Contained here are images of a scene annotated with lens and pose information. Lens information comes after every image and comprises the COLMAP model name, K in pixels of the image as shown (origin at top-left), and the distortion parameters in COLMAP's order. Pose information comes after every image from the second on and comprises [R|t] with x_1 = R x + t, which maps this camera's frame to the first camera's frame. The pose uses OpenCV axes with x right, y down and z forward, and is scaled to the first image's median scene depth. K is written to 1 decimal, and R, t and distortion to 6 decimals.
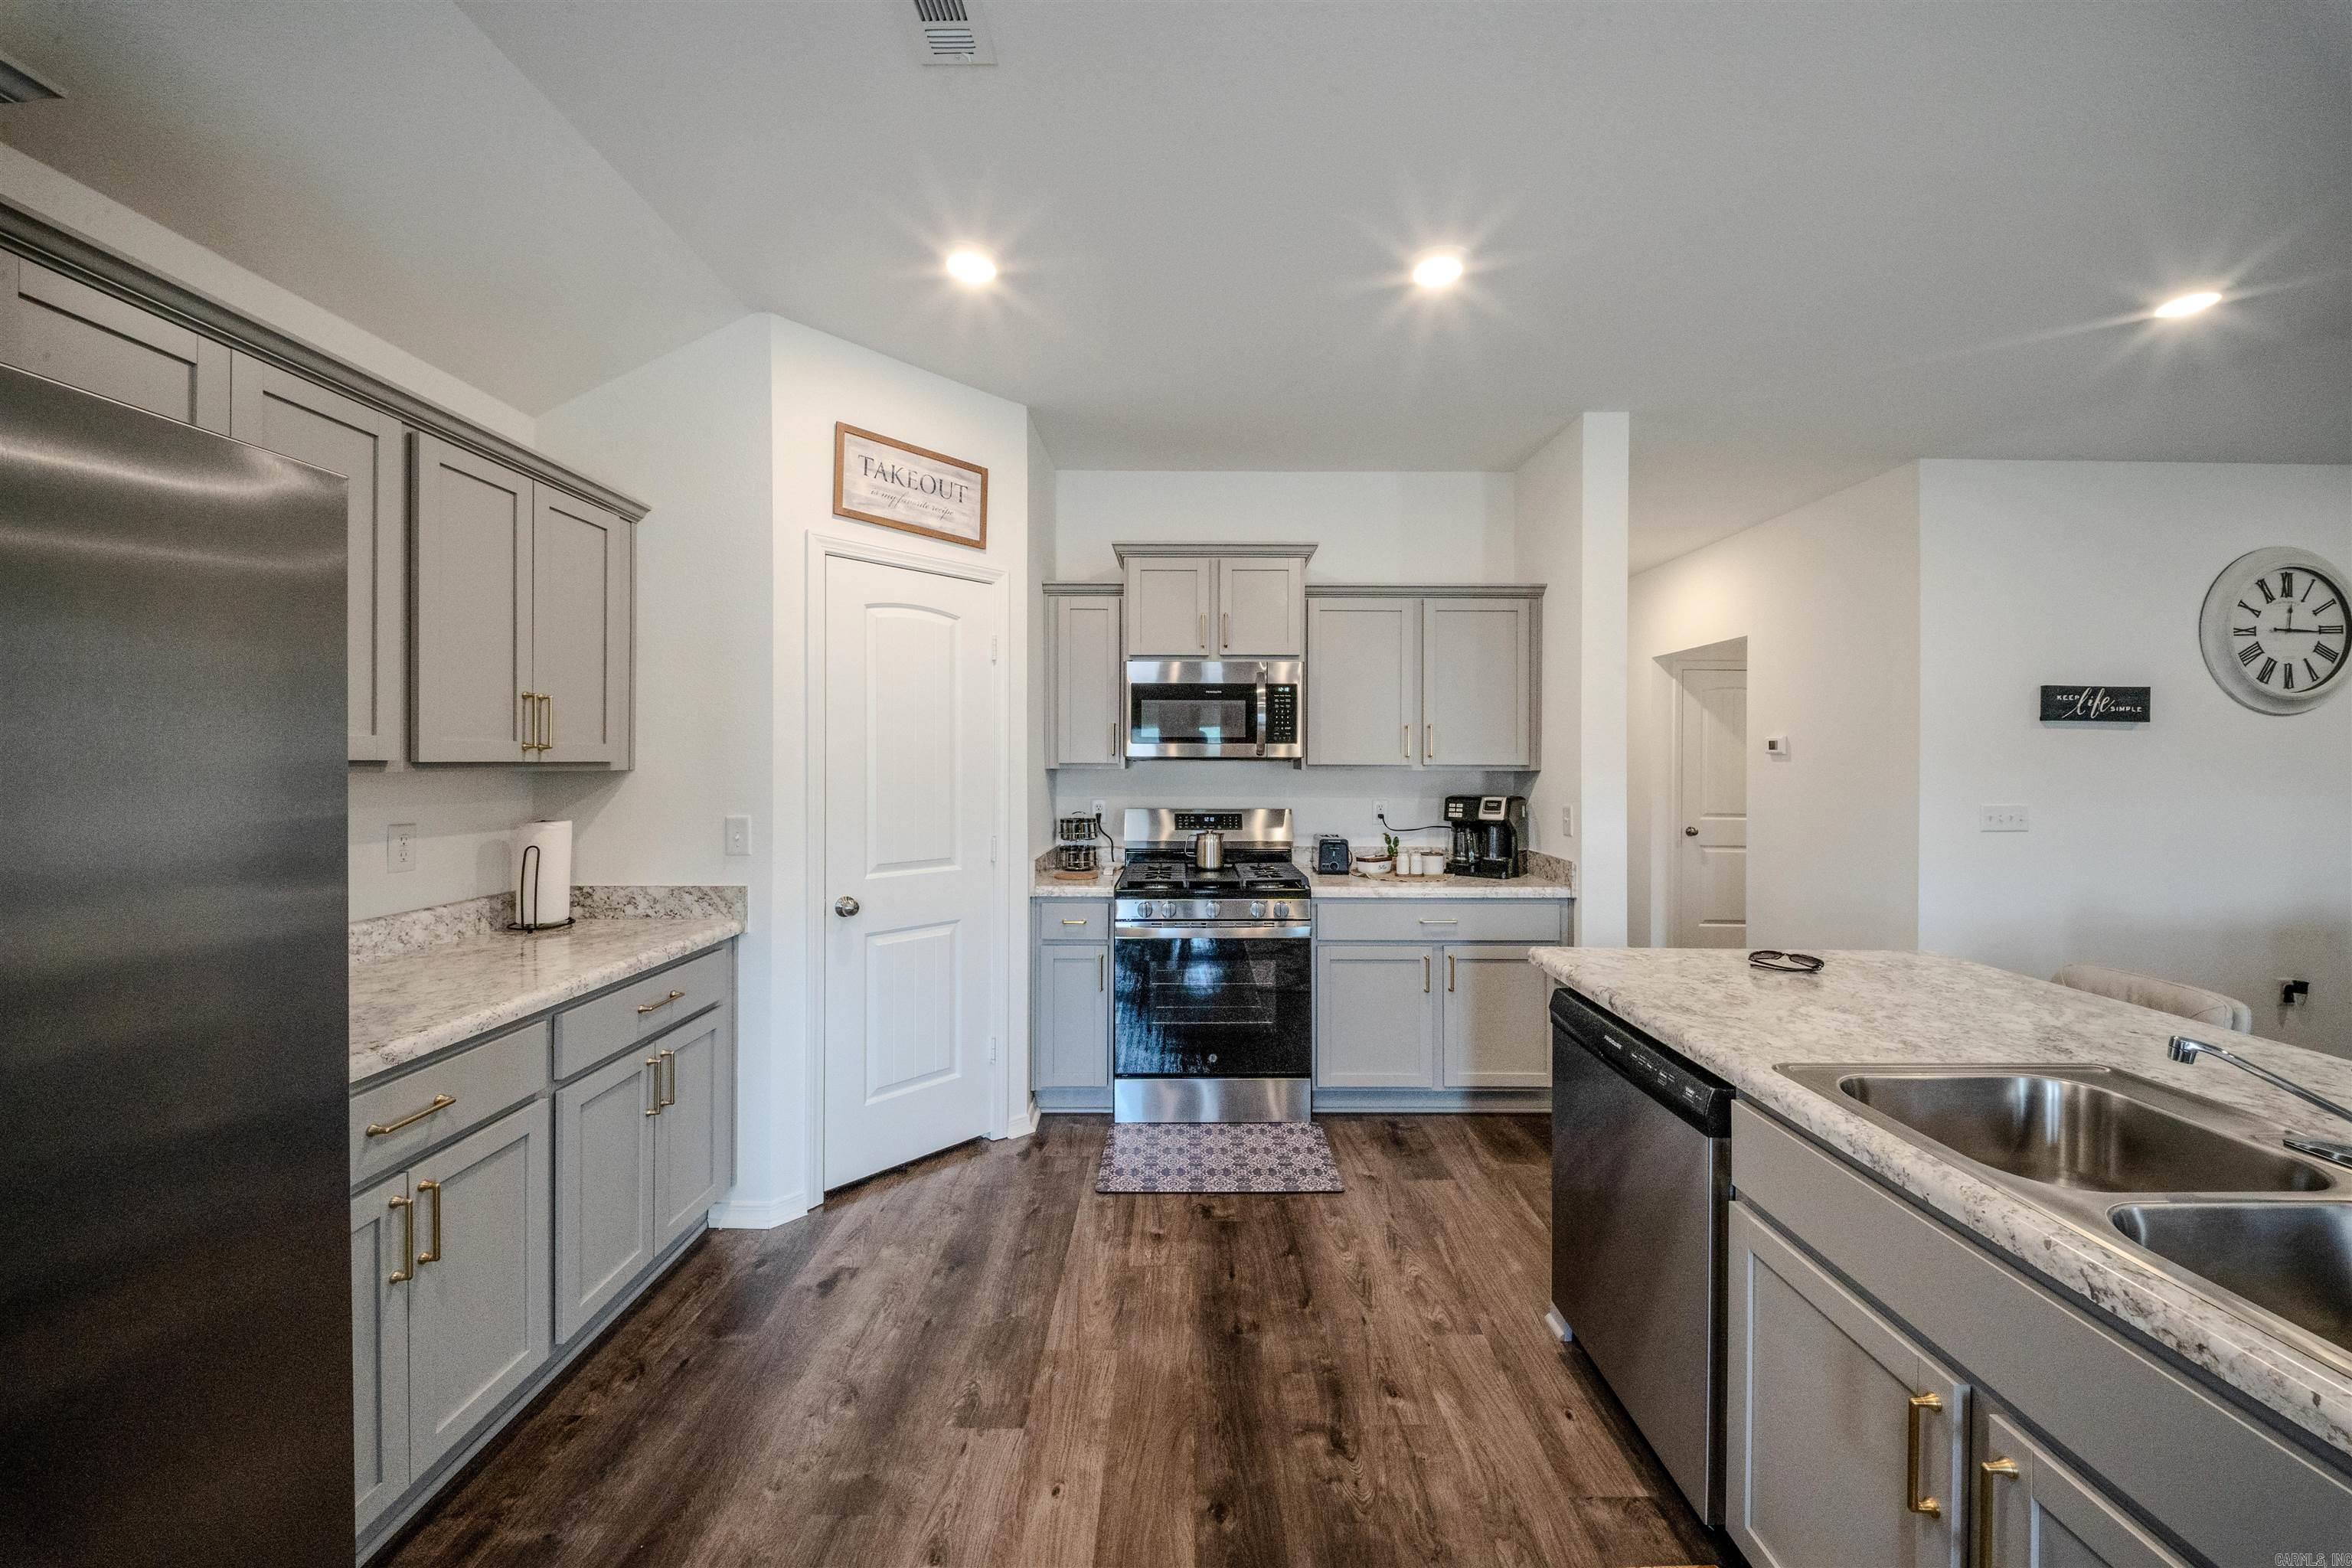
lens RADIAL K [[835.1, 0, 1184.7], [0, 835.1, 765.9], [0, 0, 1]] dist [-0.001062, -0.003186]
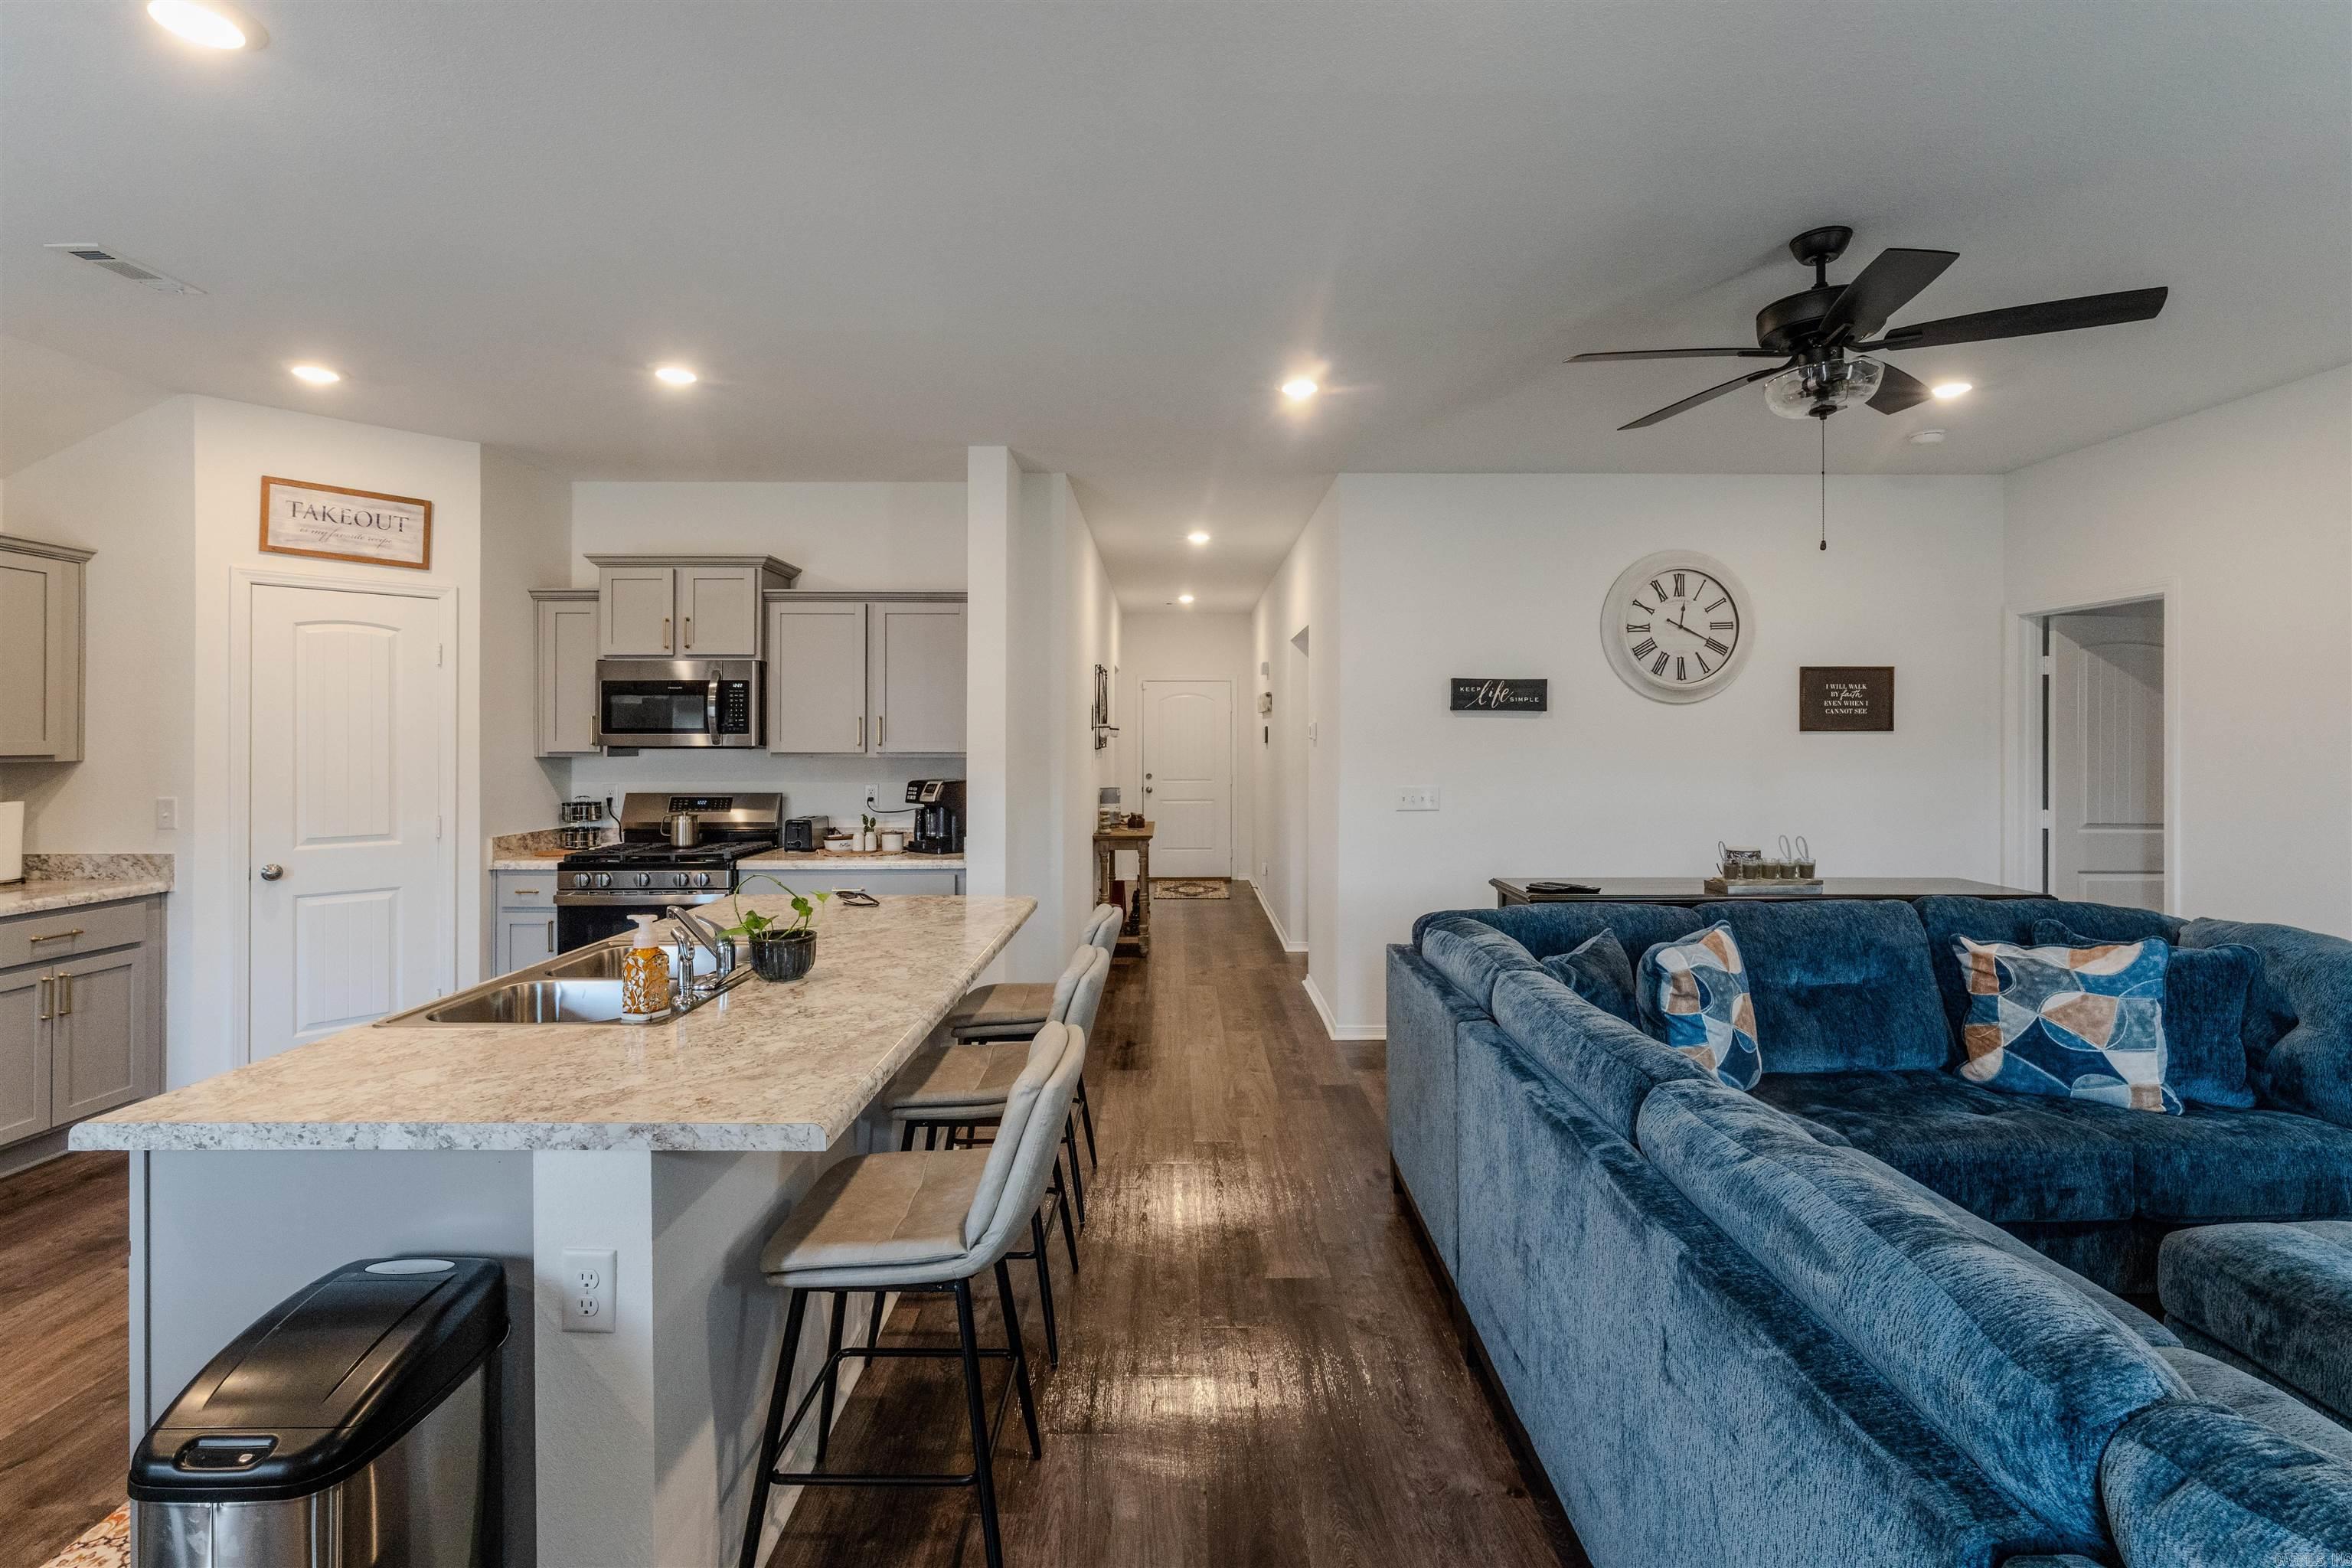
lens RADIAL K [[1057.4, 0, 1174.9], [0, 1057.4, 741.0], [0, 0, 1]] dist [-0.000705, -0.000963]
pose [[0.999995, -0.003007, 0.000770, 0.801463], [0.003009, 0.999989, -0.003700, -0.011665], [-0.000759, 0.003703, 0.999993, -0.477843]]
